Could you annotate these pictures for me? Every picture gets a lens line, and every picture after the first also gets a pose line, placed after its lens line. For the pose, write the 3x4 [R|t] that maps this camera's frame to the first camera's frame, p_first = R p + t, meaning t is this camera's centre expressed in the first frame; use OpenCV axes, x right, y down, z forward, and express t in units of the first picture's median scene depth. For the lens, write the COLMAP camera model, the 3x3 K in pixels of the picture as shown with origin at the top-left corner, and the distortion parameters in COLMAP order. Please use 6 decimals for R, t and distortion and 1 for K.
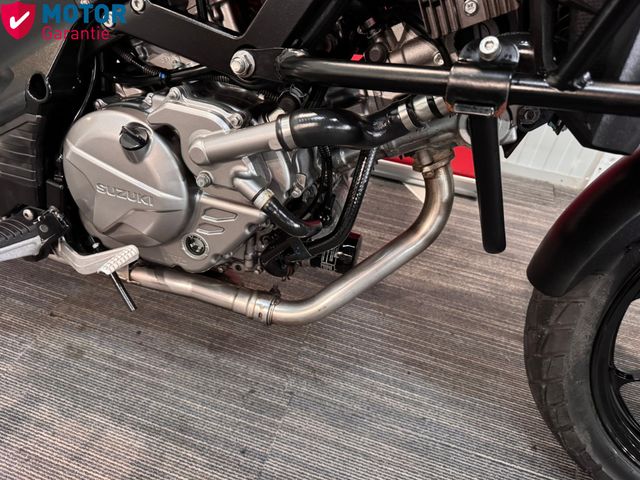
lens RADIAL K [[461.4, 0, 309.9], [0, 461.4, 250.6], [0, 0, 1]] dist [0.048387, -0.063498]
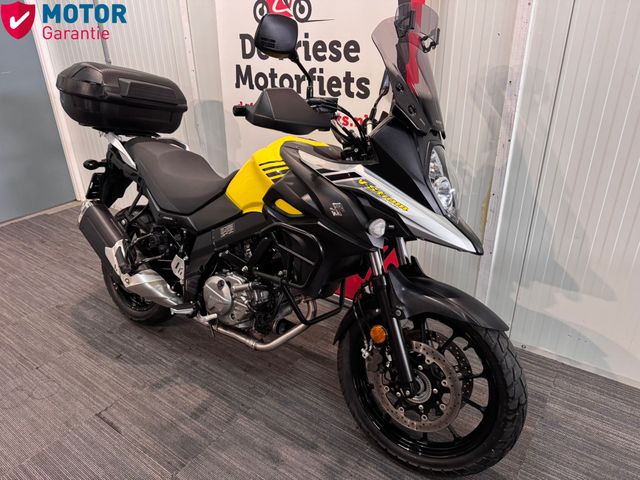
lens RADIAL K [[461.4, 0, 319.8], [0, 461.4, 242.5], [0, 0, 1]] dist [0.048387, -0.063498]
pose [[0.952343, 0.061292, -0.298806, 0.964922], [-0.154069, 0.942116, -0.297793, 0.283216], [0.263258, 0.329638, 0.906661, -1.490885]]
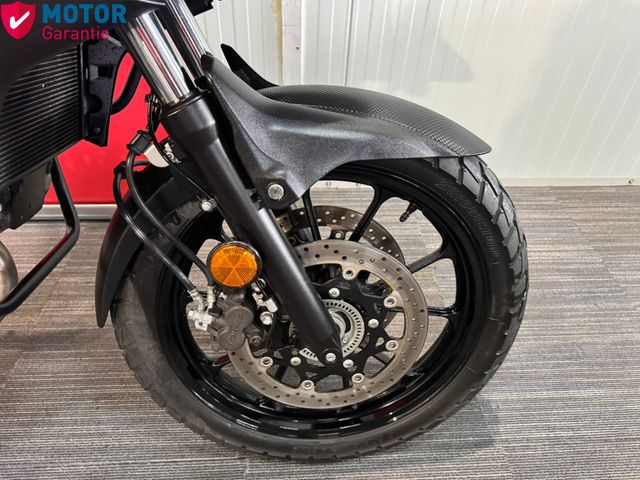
lens RADIAL K [[461.4, 0, 322.1], [0, 461.4, 237.6], [0, 0, 1]] dist [0.048387, -0.063498]
pose [[0.928897, -0.256815, 0.266825, 0.585554], [0.266281, 0.963895, 0.000729, 0.021518], [-0.257379, 0.070373, 0.963745, -0.240397]]
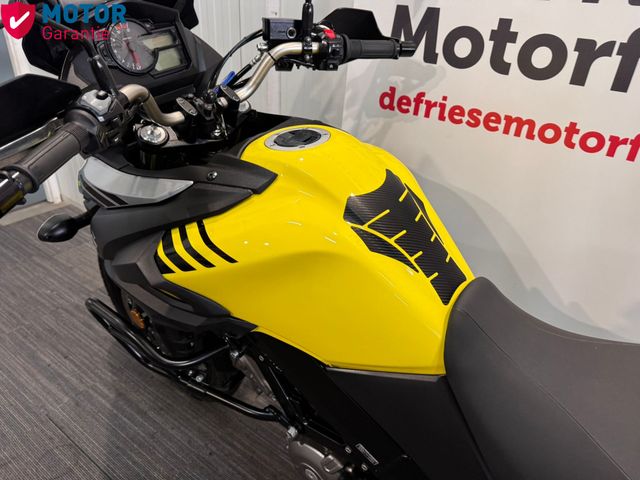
lens RADIAL K [[461.4, 0, 311.1], [0, 461.4, 239.0], [0, 0, 1]] dist [0.048387, -0.063498]
pose [[0.952016, 0.141379, -0.271435, -0.401874], [-0.206212, 0.951676, -0.227571, -0.675087], [0.226145, 0.272624, 0.935165, -0.338330]]
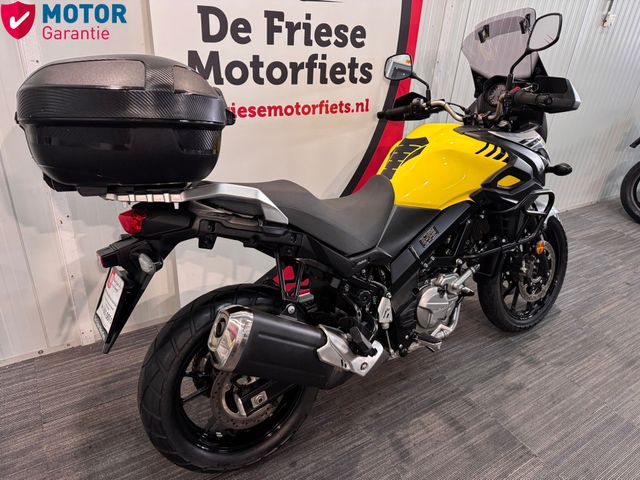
lens RADIAL K [[461.4, 0, 326.7], [0, 461.4, 237.3], [0, 0, 1]] dist [0.048387, -0.063498]
pose [[0.616802, -0.356119, 0.701951, -2.109755], [0.503685, 0.863877, -0.004317, -0.669754], [-0.604862, 0.356224, 0.712213, -0.752867]]
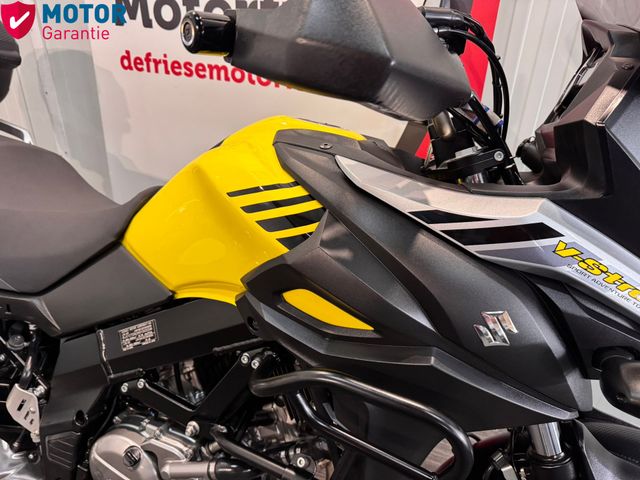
lens RADIAL K [[461.4, 0, 316.2], [0, 461.4, 237.6], [0, 0, 1]] dist [0.048387, -0.063498]
pose [[0.998260, 0.005979, -0.058654, 0.241770], [-0.021877, 0.961381, -0.274350, -0.353673], [0.054749, 0.275156, 0.959839, -0.500697]]
